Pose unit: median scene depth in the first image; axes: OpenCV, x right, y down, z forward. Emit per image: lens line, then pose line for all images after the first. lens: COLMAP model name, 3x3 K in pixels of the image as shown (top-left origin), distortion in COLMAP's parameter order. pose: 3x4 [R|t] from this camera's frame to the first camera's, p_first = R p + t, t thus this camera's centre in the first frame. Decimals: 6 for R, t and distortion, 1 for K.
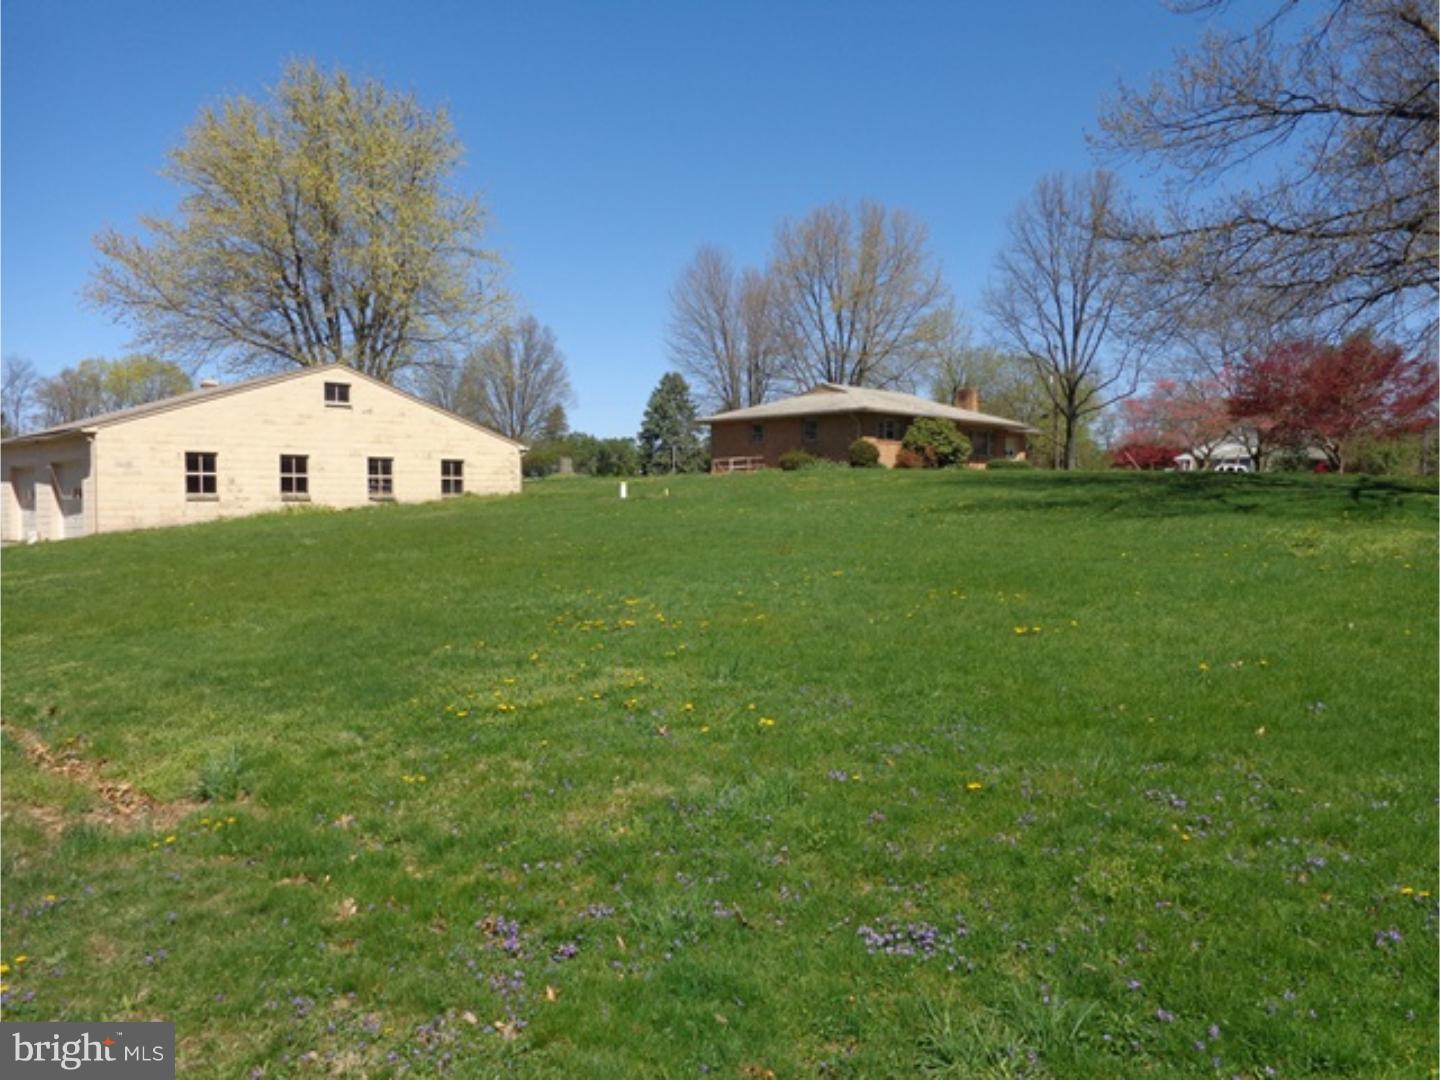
lens RADIAL K [[1055.9, 0, 717.9], [0, 1055.9, 532.8], [0, 0, 1]] dist [-0.013937, 0.002710]
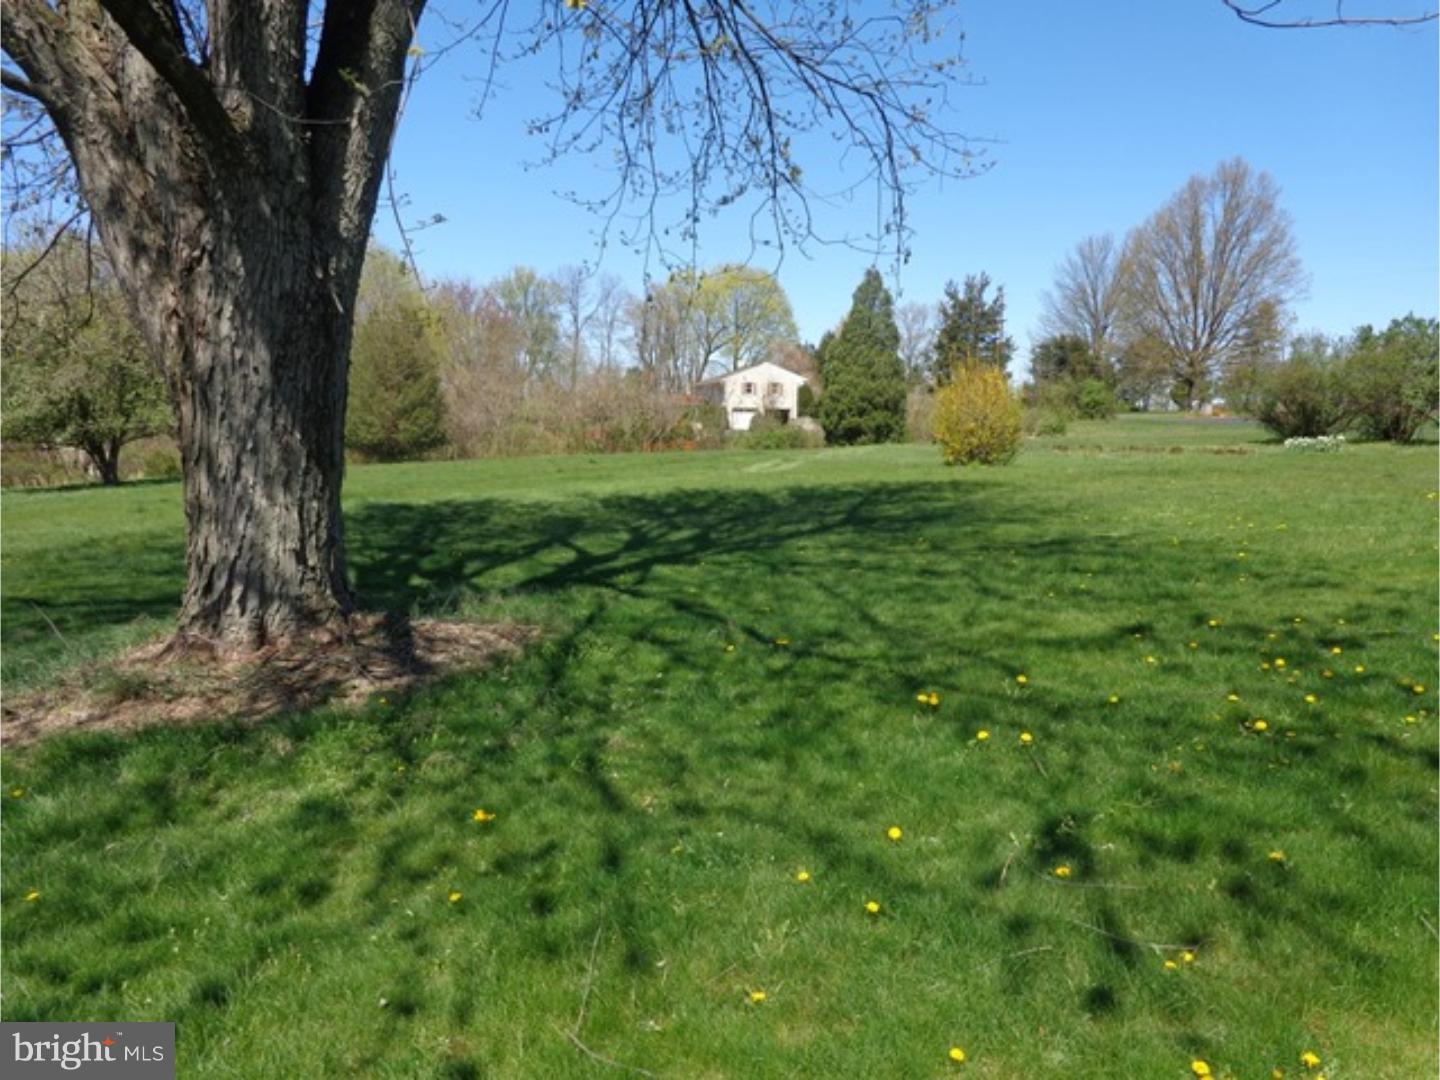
lens RADIAL K [[1055.9, 0, 719.7], [0, 1055.9, 544.0], [0, 0, 1]] dist [-0.013937, 0.002710]
pose [[0.819694, 0.077570, -0.567524, -0.049331], [-0.029008, 0.995138, 0.094119, -0.020578], [0.572066, -0.060687, 0.817959, 0.253601]]
